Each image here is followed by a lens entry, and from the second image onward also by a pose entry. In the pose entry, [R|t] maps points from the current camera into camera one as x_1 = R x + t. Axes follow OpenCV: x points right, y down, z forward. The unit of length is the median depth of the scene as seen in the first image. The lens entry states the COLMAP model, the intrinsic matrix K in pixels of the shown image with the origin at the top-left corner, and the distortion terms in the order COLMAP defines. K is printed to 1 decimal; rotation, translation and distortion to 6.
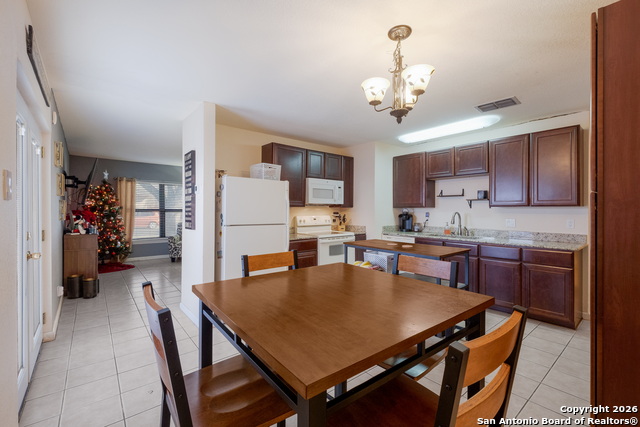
lens RADIAL K [[275.0, 0, 321.1], [0, 275.0, 211.0], [0, 0, 1]] dist [0.007564, -0.000365]
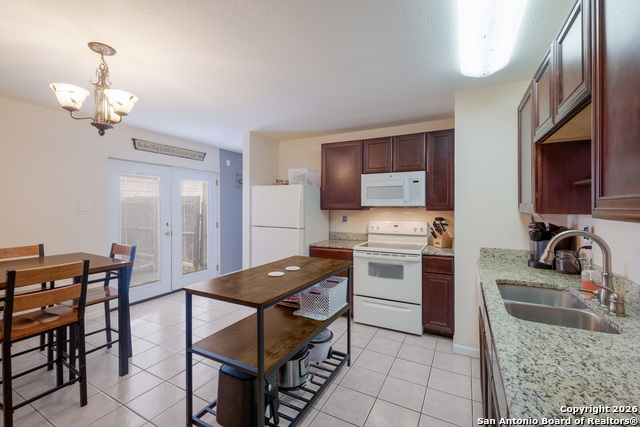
lens RADIAL K [[275.0, 0, 318.8], [0, 275.0, 209.5], [0, 0, 1]] dist [0.007564, -0.000365]
pose [[0.376481, 0.007170, -0.926397, 0.665674], [0.002379, 0.999959, 0.008706, -0.025297], [0.926421, -0.005482, 0.376449, 0.577301]]
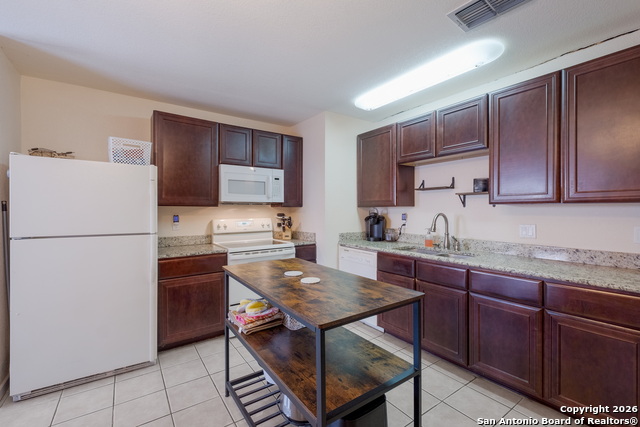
lens RADIAL K [[275.0, 0, 321.0], [0, 275.0, 212.7], [0, 0, 1]] dist [0.007564, -0.000365]
pose [[0.997258, -0.004091, -0.073895, 0.256210], [0.004663, 0.999960, 0.007571, -0.003291], [0.073861, -0.007895, 0.997237, 0.332454]]
